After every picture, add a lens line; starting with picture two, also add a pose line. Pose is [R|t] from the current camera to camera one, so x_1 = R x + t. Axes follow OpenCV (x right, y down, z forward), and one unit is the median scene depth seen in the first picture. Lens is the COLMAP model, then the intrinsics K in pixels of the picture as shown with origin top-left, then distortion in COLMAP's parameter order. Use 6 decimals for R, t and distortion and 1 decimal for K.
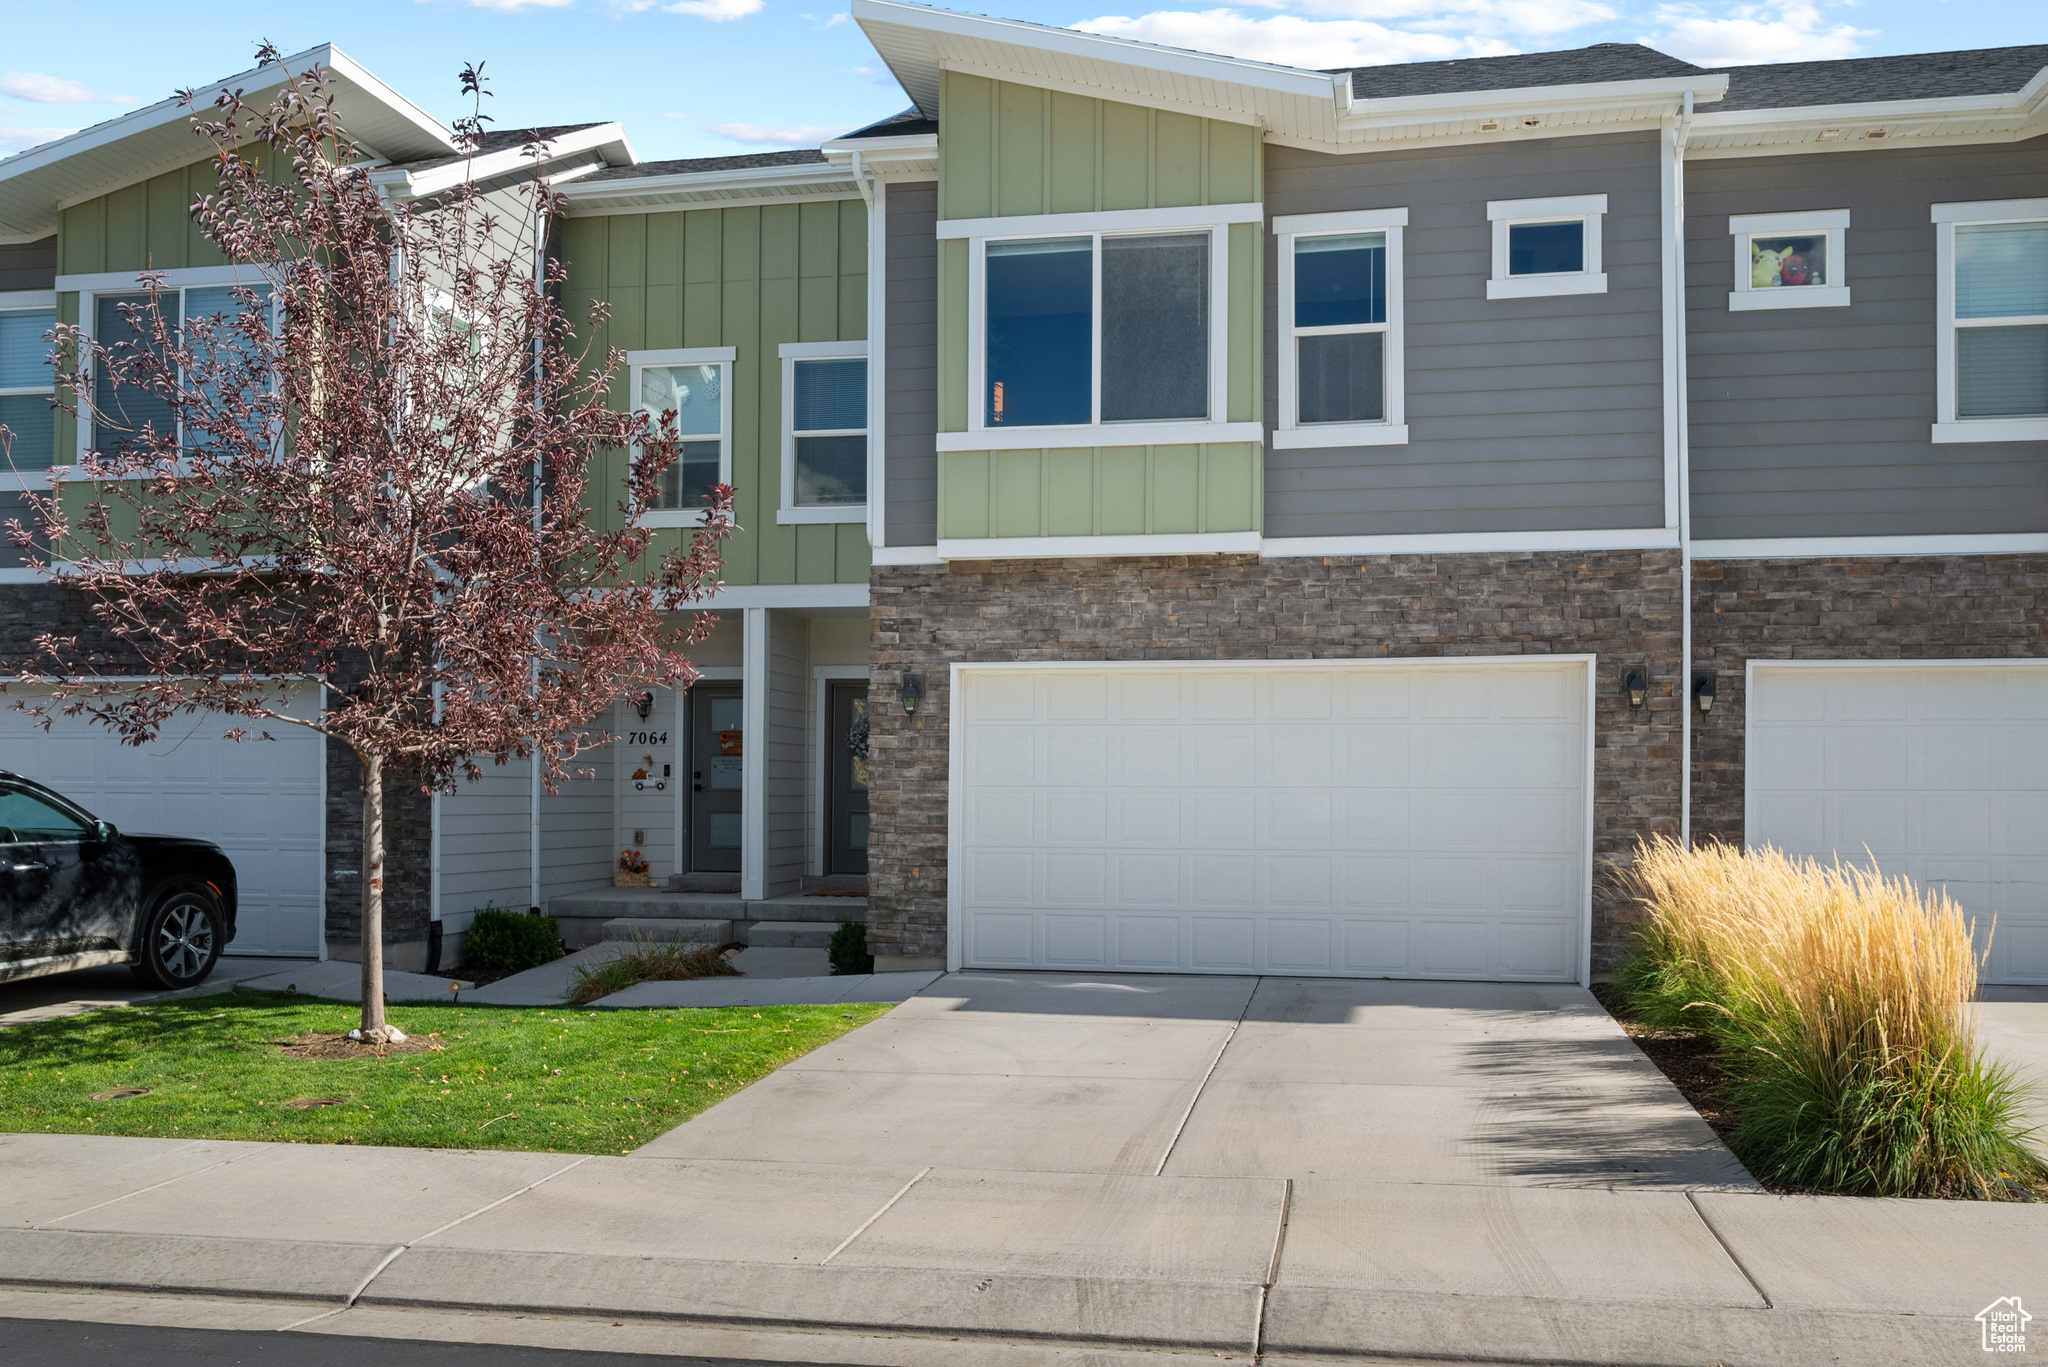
lens RADIAL K [[1678.9, 0, 1017.9], [0, 1678.9, 687.4], [0, 0, 1]] dist [0.005238, -0.014051]
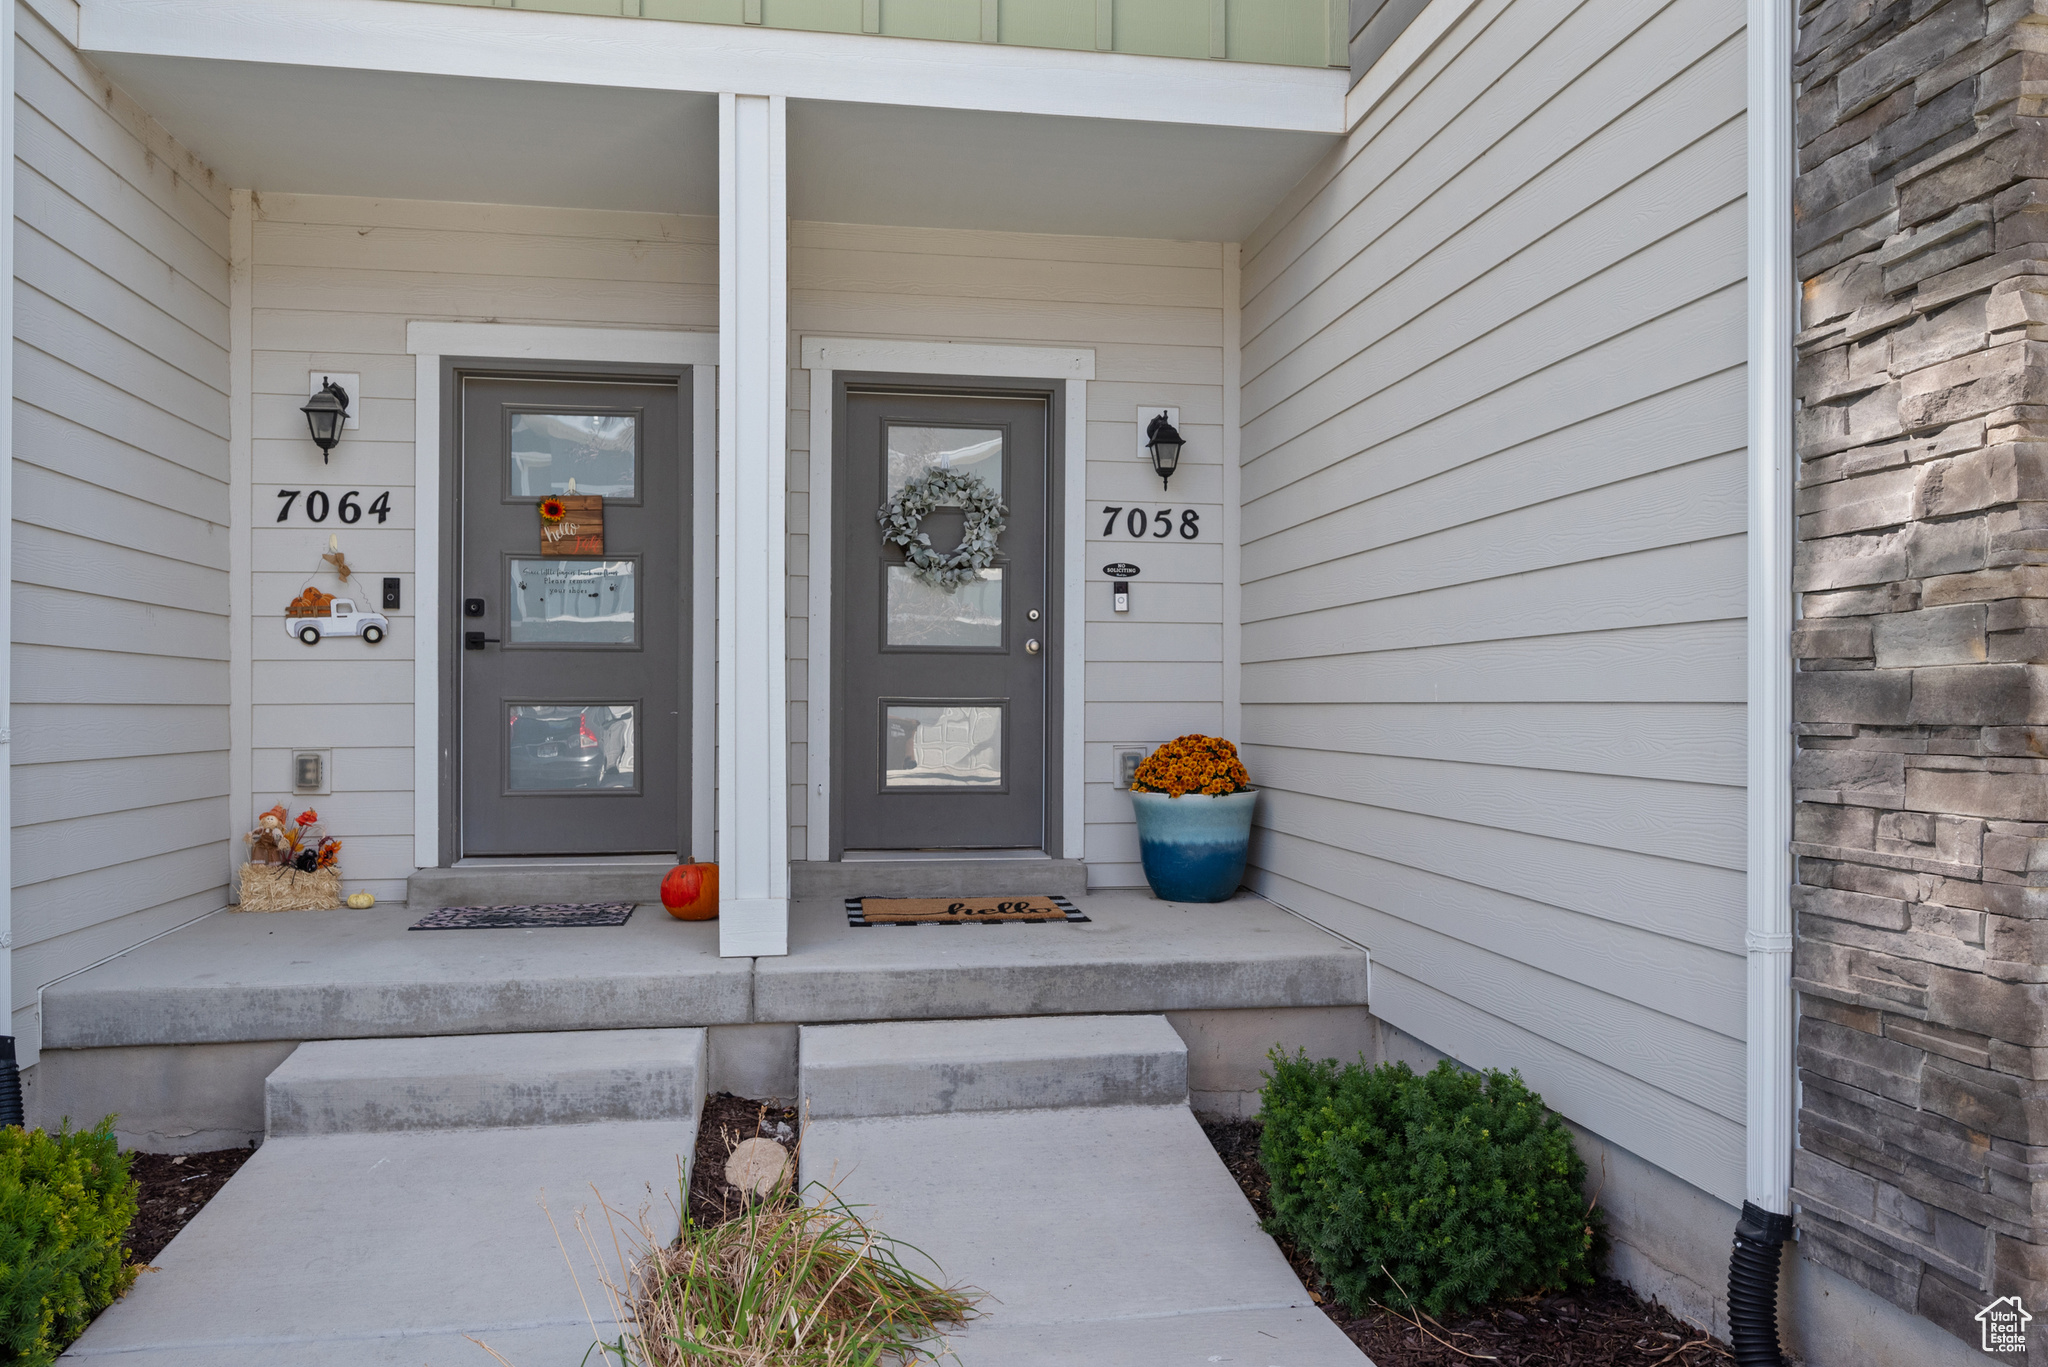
lens RADIAL K [[1468.9, 0, 1021.9], [0, 1468.9, 672.0], [0, 0, 1]] dist [0.009023, 0.002939]
pose [[0.937884, 0.002592, 0.346938, -0.272087], [-0.017536, 0.999048, 0.039942, 0.073245], [-0.346504, -0.043545, 0.937037, 0.914406]]
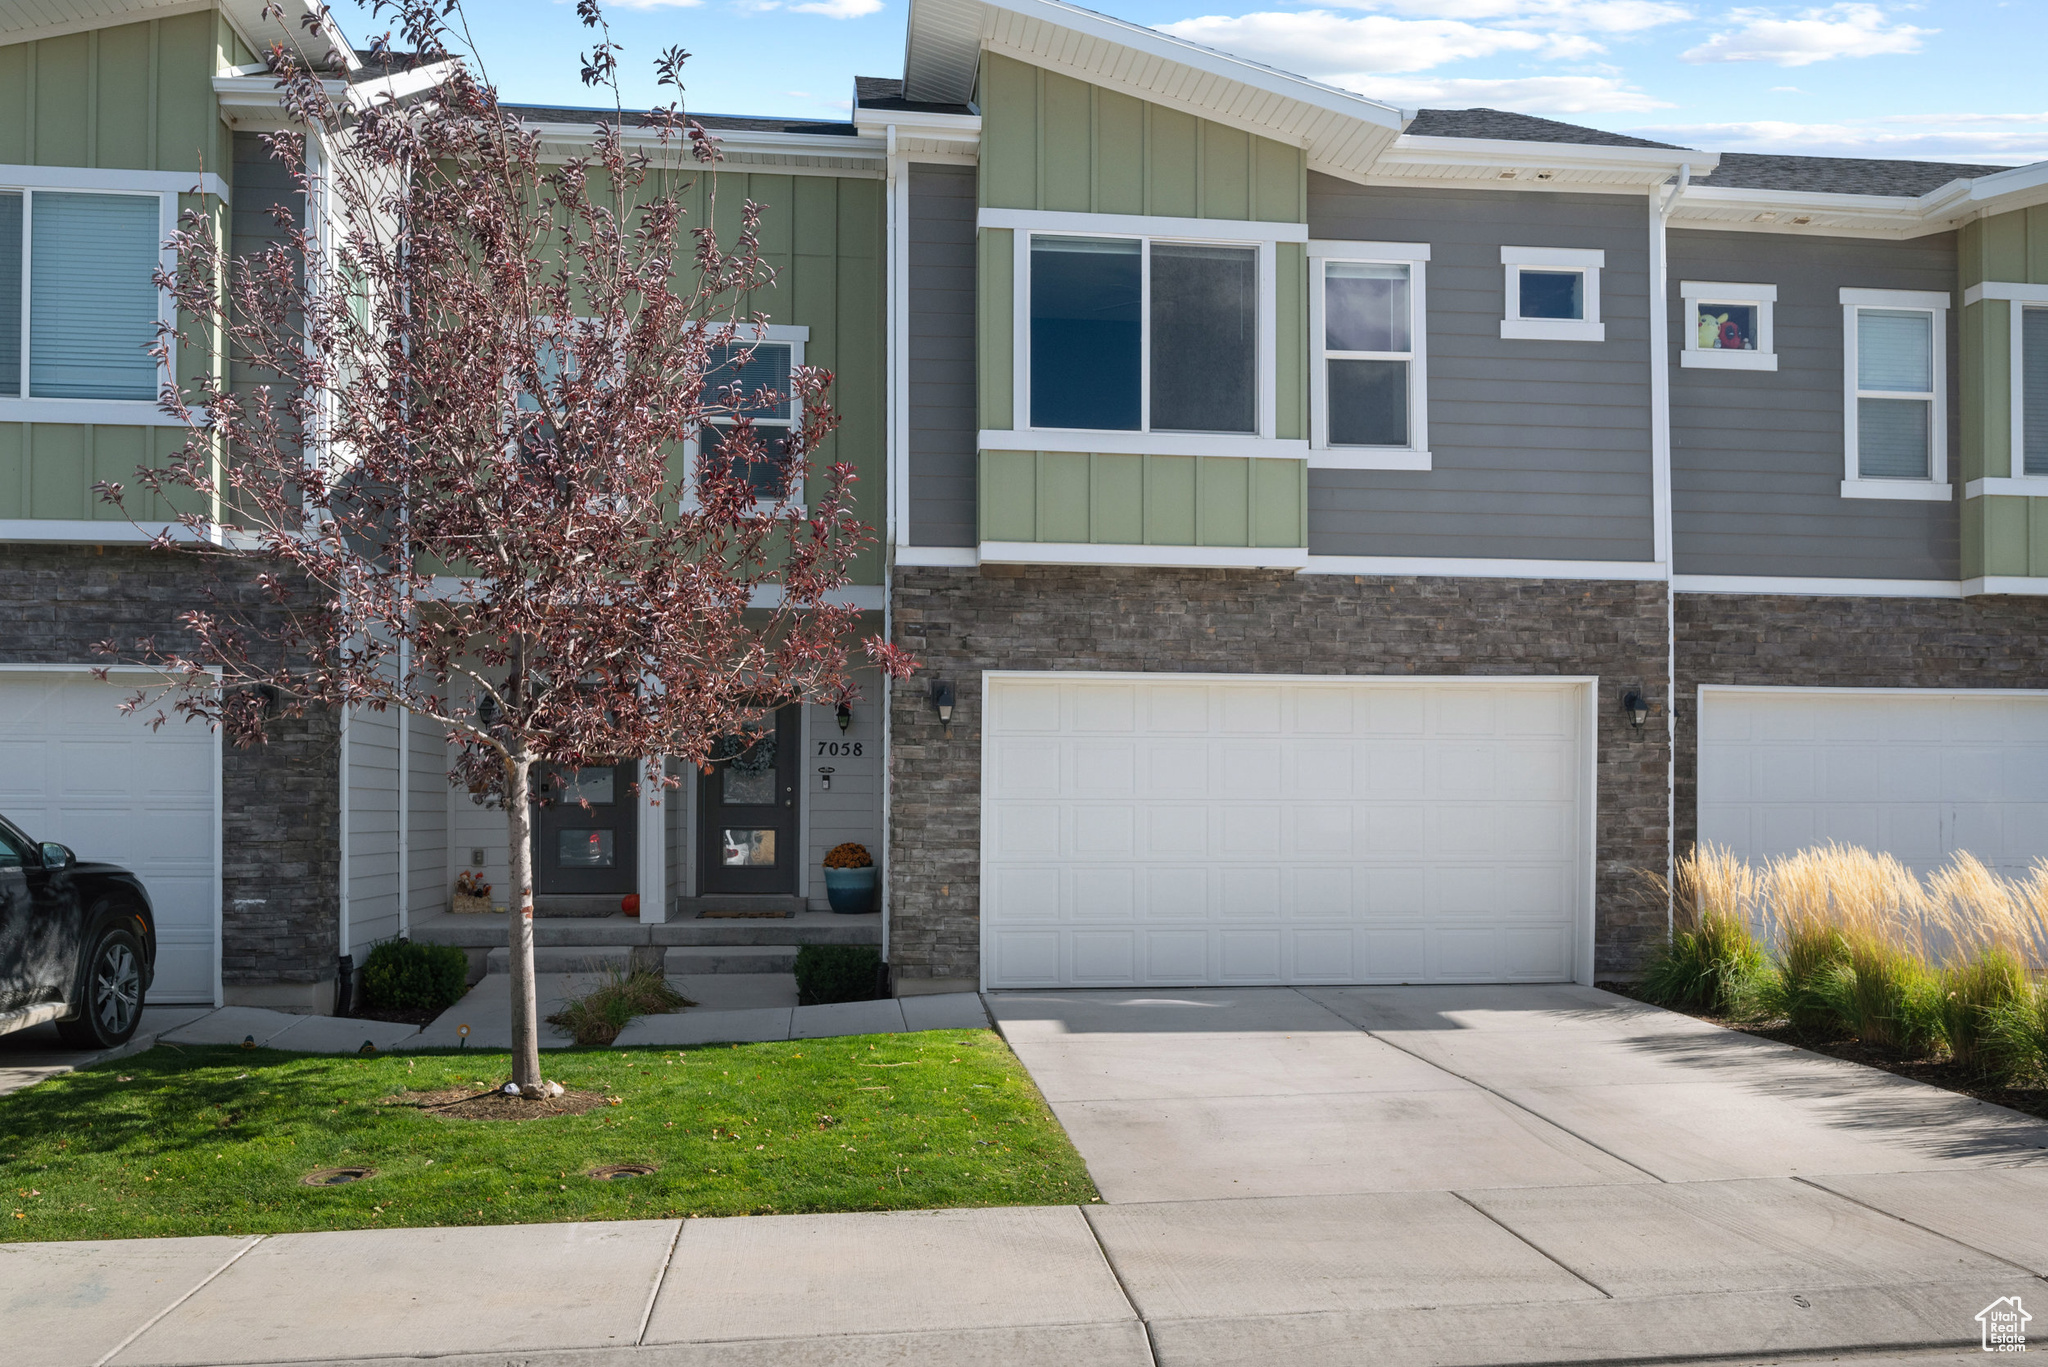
lens RADIAL K [[1678.9, 0, 1013.1], [0, 1678.9, 700.5], [0, 0, 1]] dist [0.005238, -0.014051]
pose [[0.951828, 0.017777, 0.306118, -0.328131], [-0.017445, 0.999841, -0.003818, 0.006168], [-0.306137, -0.001706, 0.951986, 0.086497]]
